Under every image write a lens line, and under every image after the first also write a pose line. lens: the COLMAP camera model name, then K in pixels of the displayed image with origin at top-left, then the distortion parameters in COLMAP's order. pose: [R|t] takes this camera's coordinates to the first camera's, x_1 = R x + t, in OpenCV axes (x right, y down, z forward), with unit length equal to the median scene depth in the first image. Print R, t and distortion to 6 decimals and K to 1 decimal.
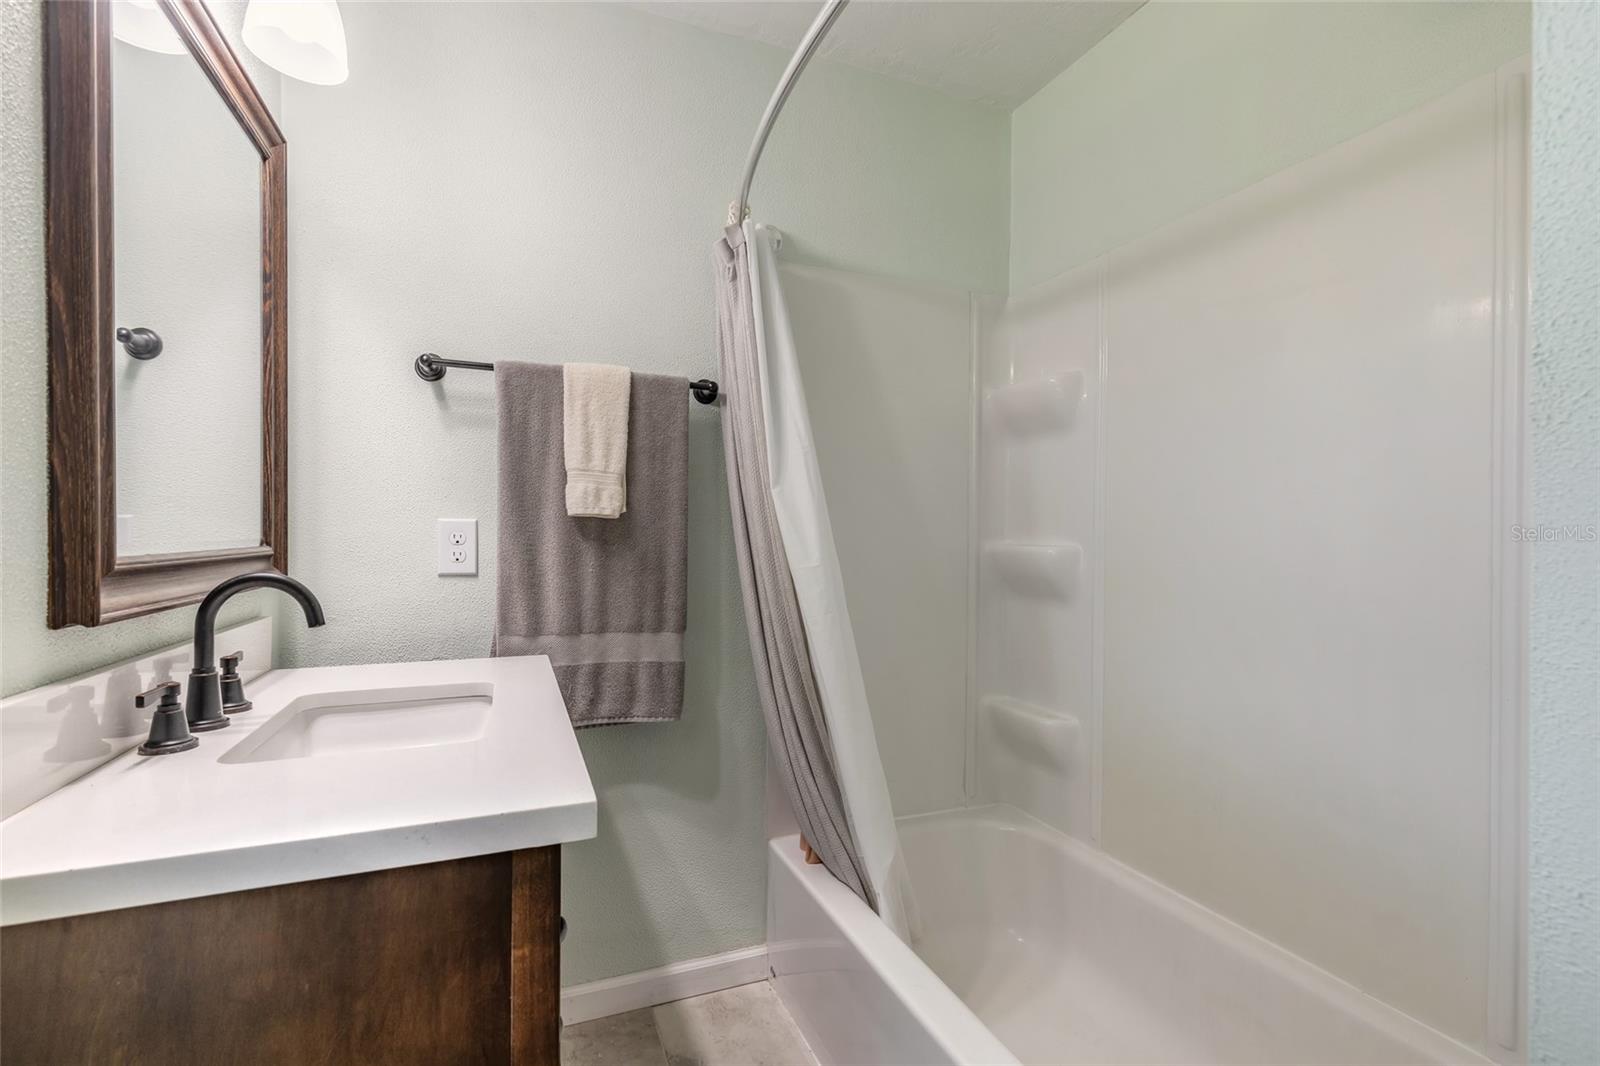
lens RADIAL K [[720.9, 0, 798.4], [0, 720.9, 541.7], [0, 0, 1]] dist [0.006755, -0.000109]
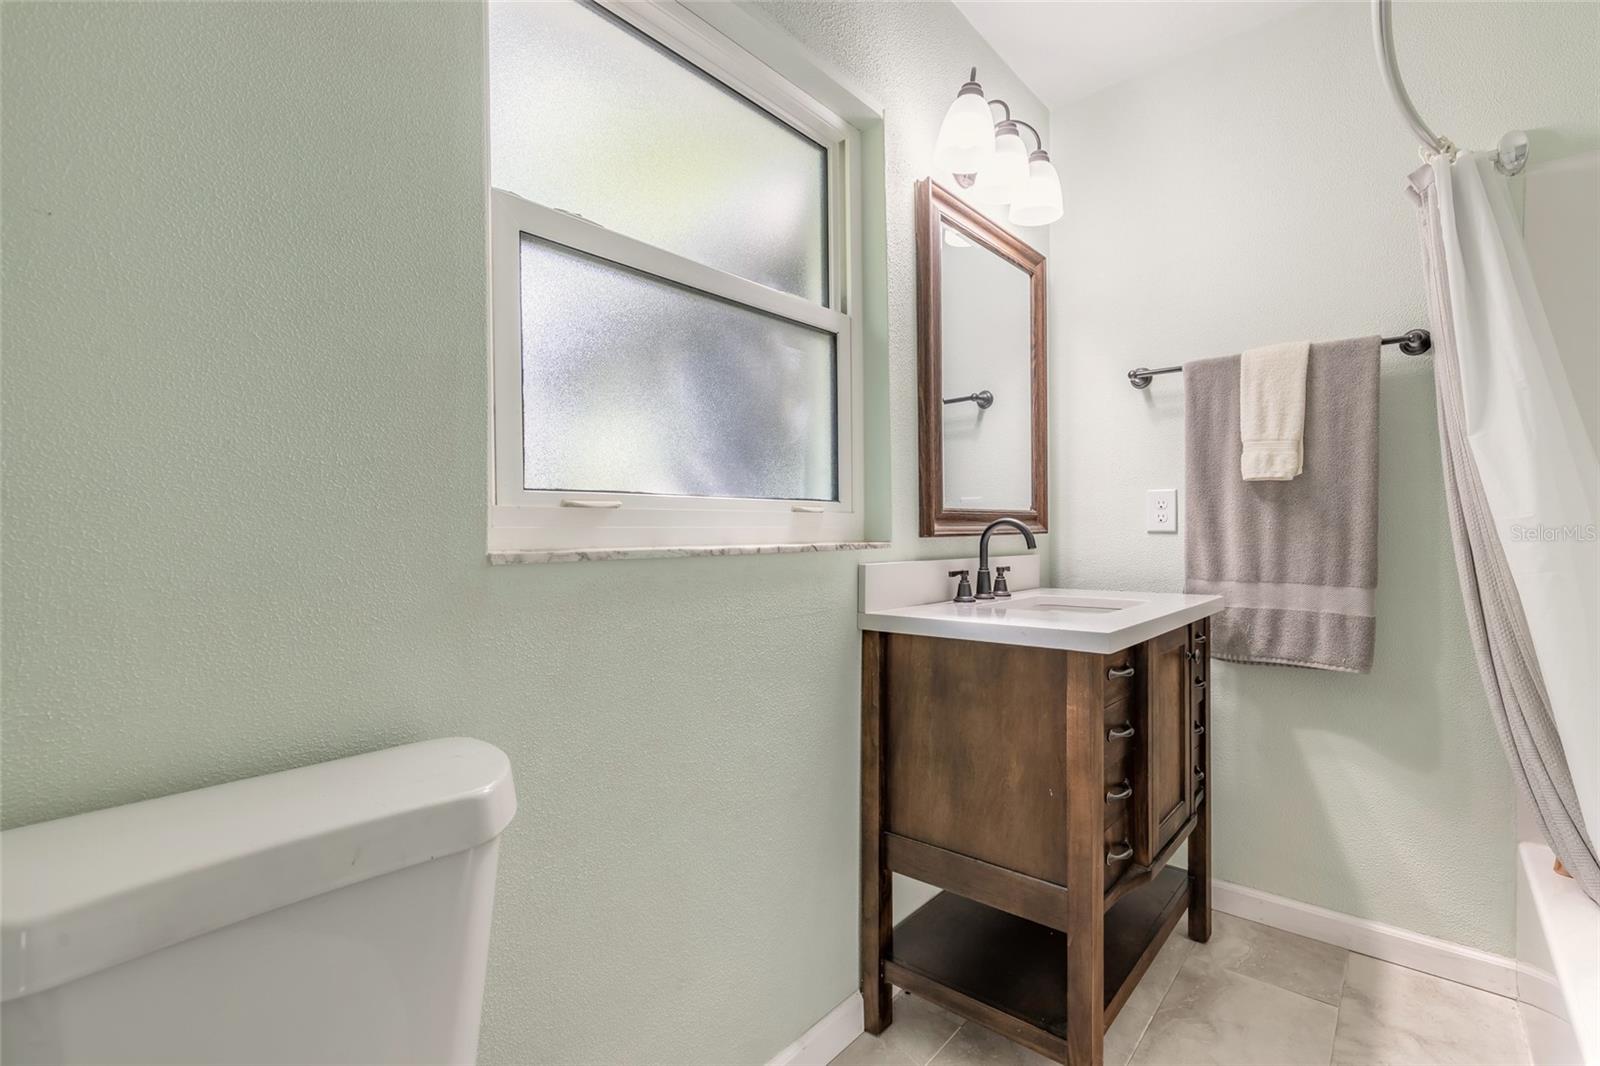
lens RADIAL K [[720.9, 0, 794.7], [0, 720.9, 537.2], [0, 0, 1]] dist [0.006755, -0.000109]
pose [[0.467097, -0.002551, -0.884202, 0.375016], [0.005058, 0.999987, -0.000213, 0.052114], [0.884192, -0.004373, 0.467104, -0.198790]]
